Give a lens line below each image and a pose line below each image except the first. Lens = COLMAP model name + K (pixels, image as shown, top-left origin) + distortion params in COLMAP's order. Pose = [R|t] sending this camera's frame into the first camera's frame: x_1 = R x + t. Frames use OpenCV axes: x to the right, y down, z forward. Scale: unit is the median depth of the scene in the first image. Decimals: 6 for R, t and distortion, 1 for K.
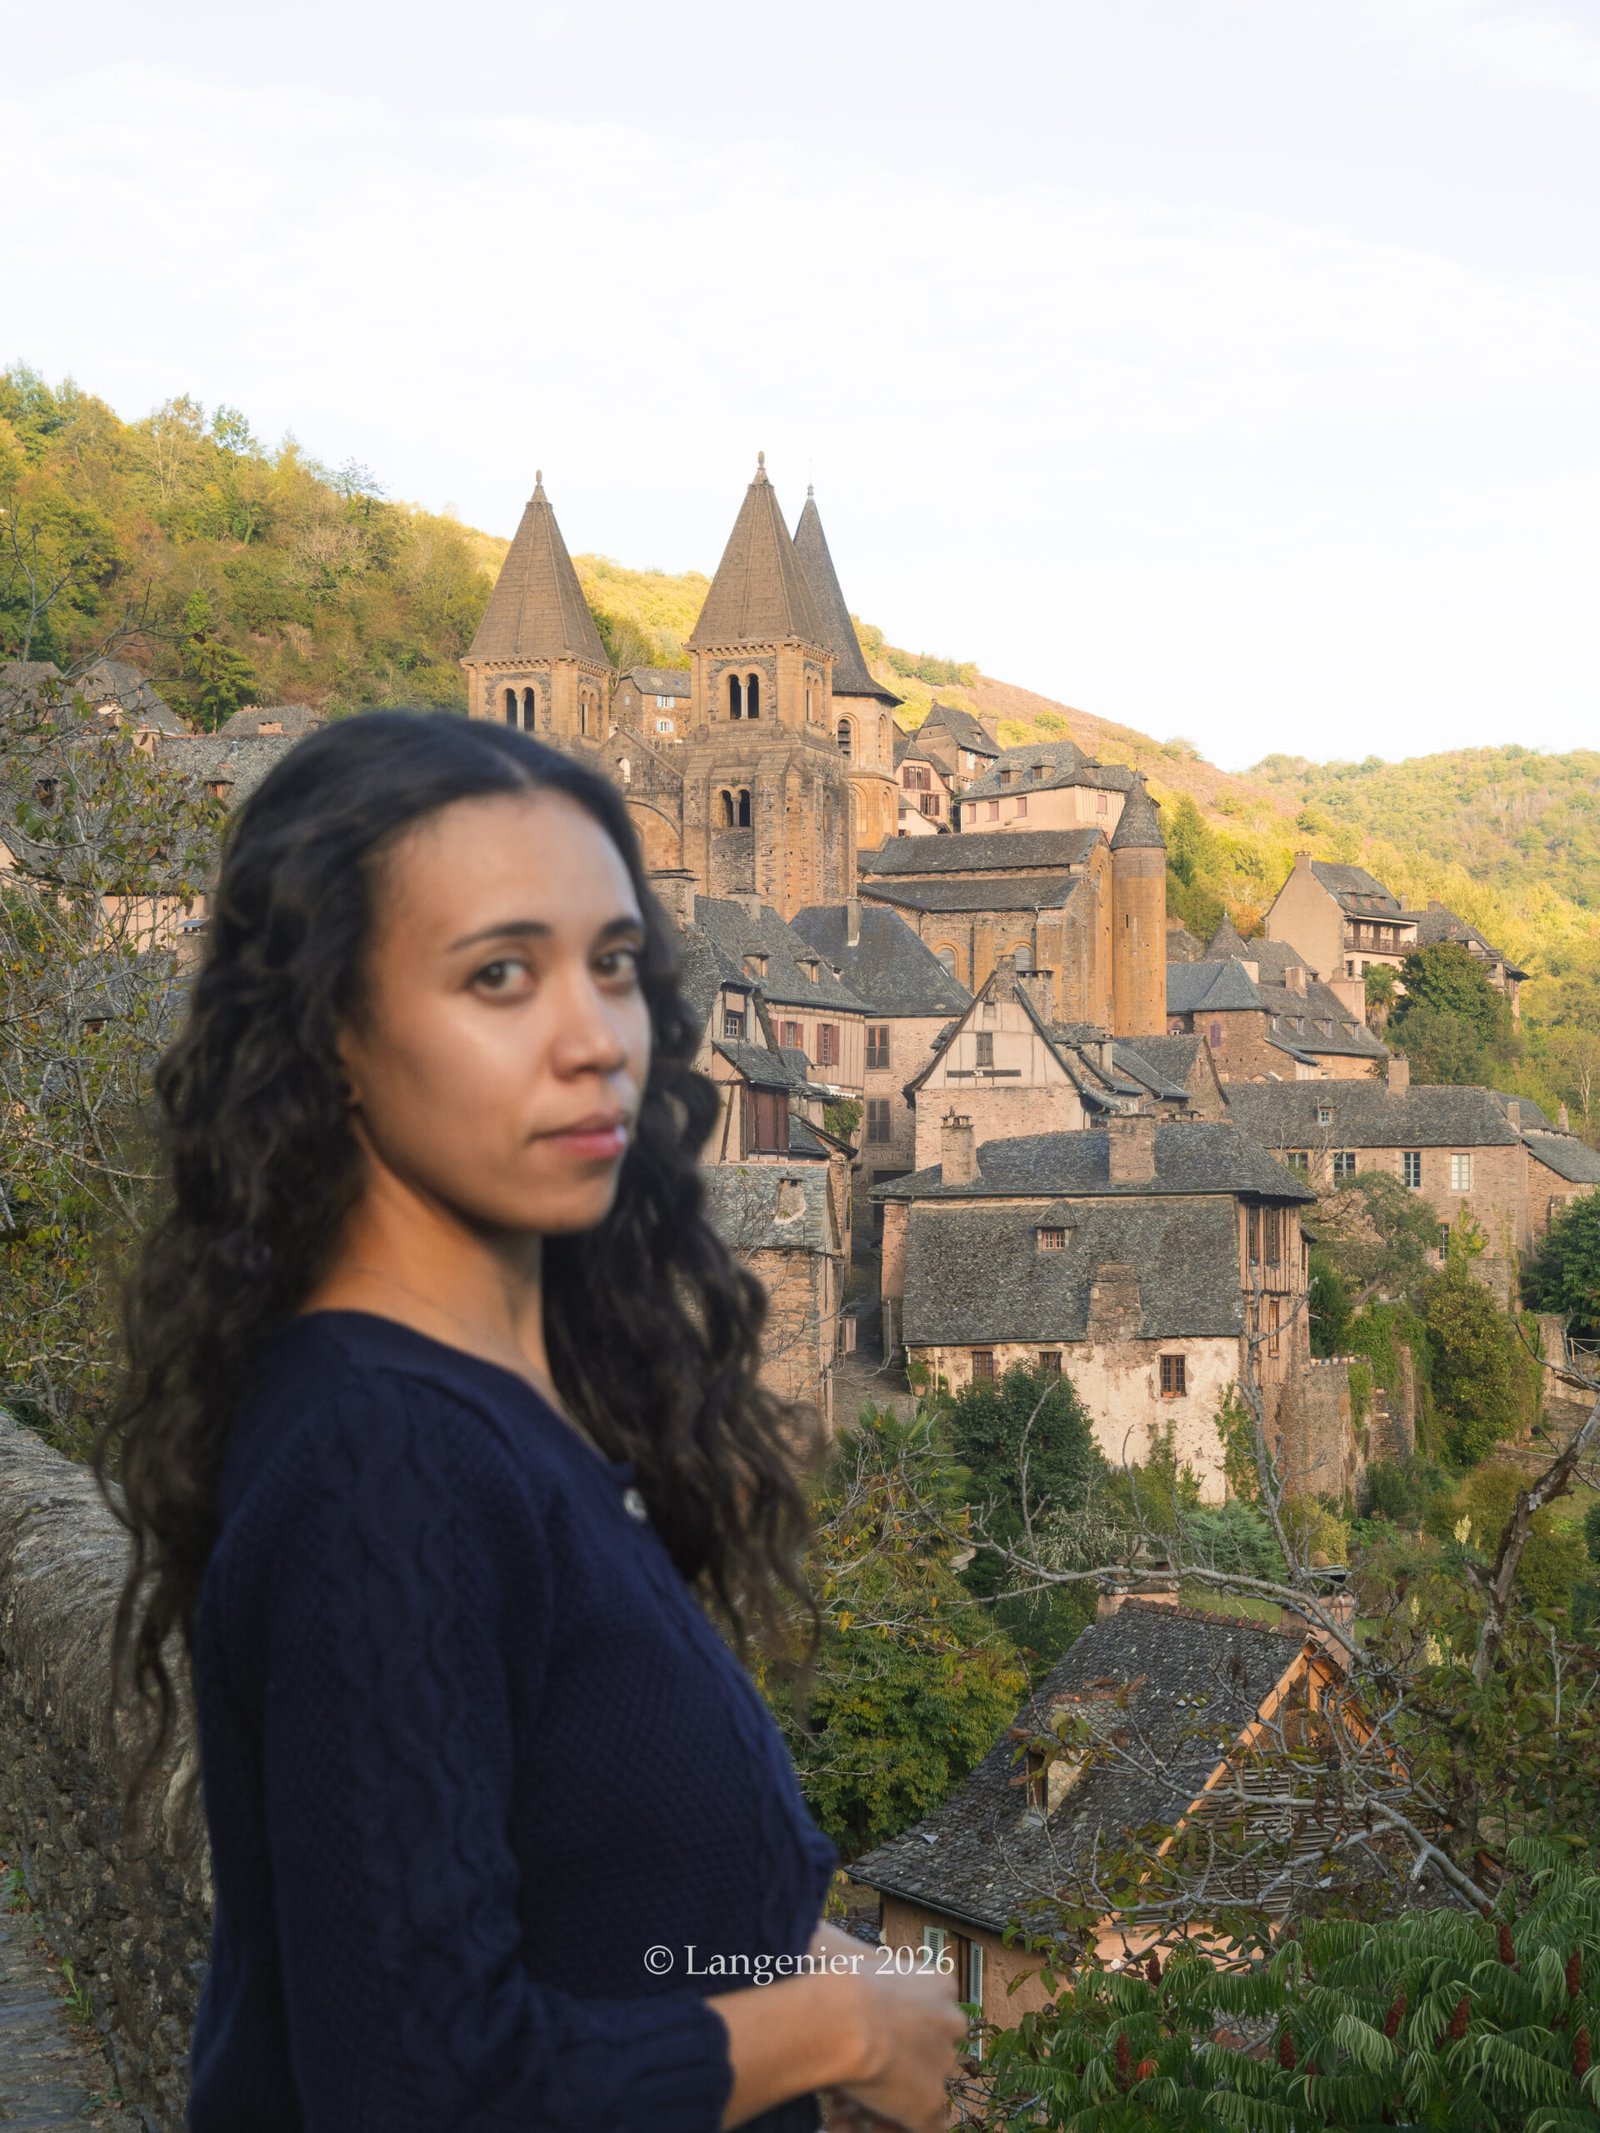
lens RADIAL K [[2730.2, 0, 800.0], [0, 2730.2, 1066.5], [0, 0, 1]] dist [0.008880, 0.079864]
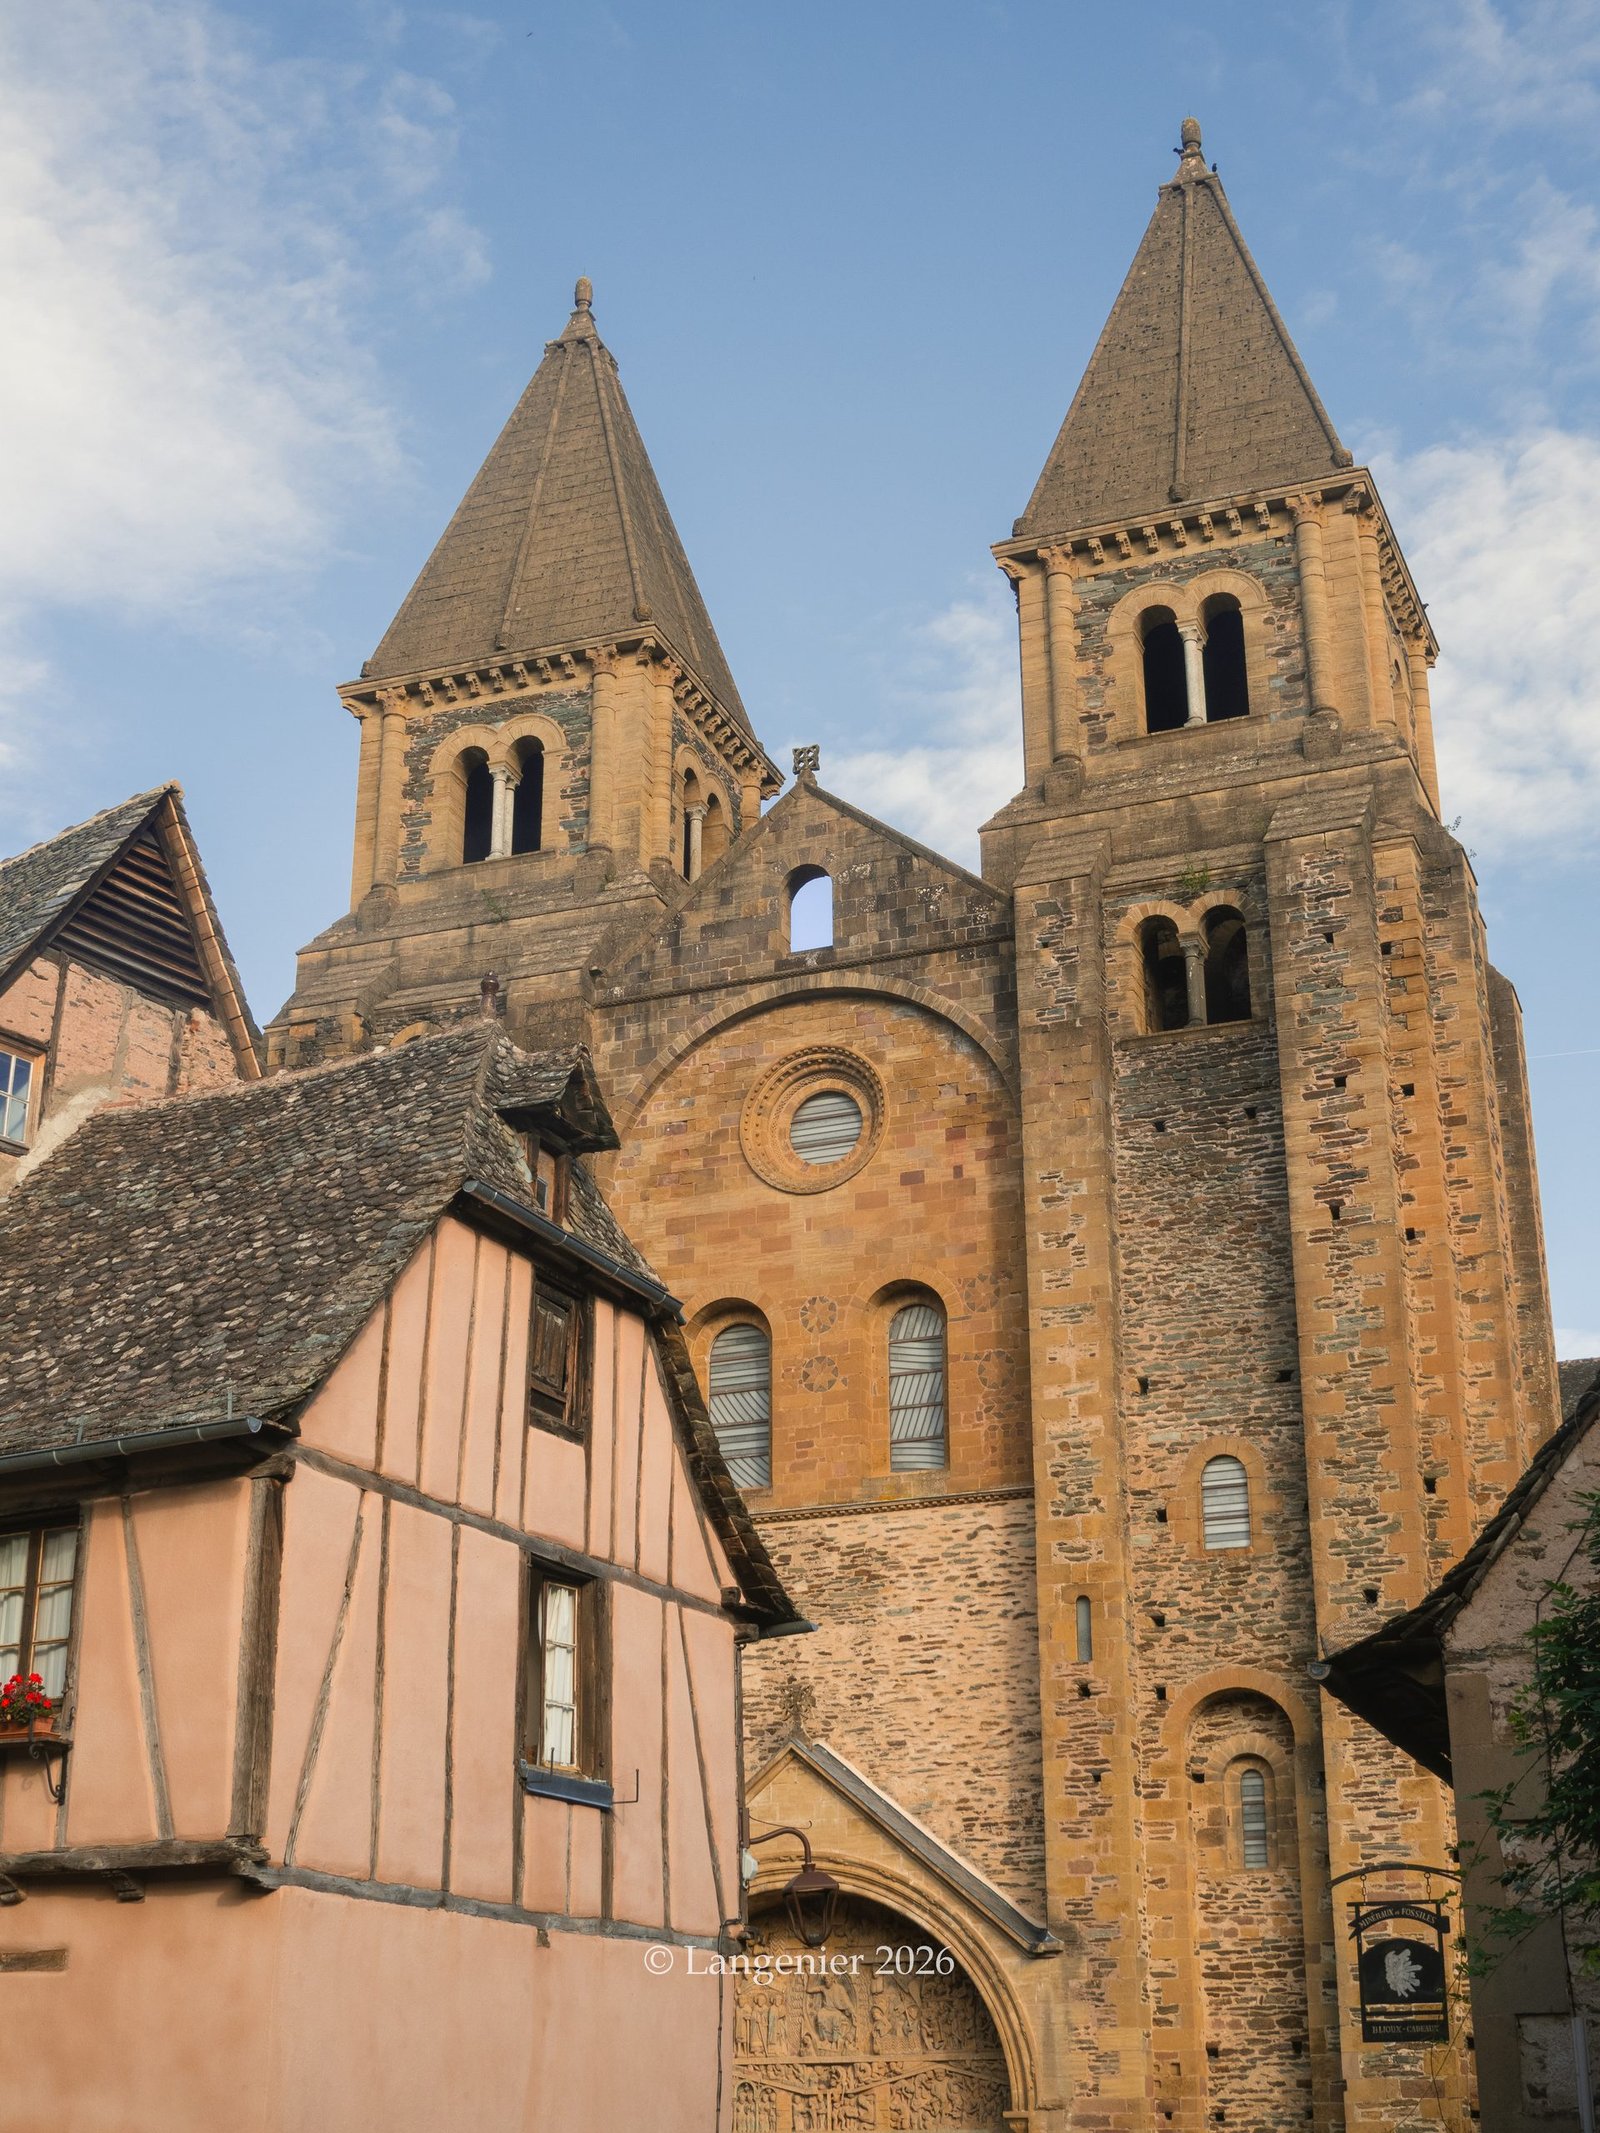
lens RADIAL K [[2730.2, 0, 800.0], [0, 2730.2, 1066.5], [0, 0, 1]] dist [0.008880, 0.079864]
pose [[0.999348, -0.009799, -0.034737, -0.055774], [-0.002358, 0.942664, -0.333736, 0.014224], [0.036015, 0.333600, 0.942027, 0.716878]]
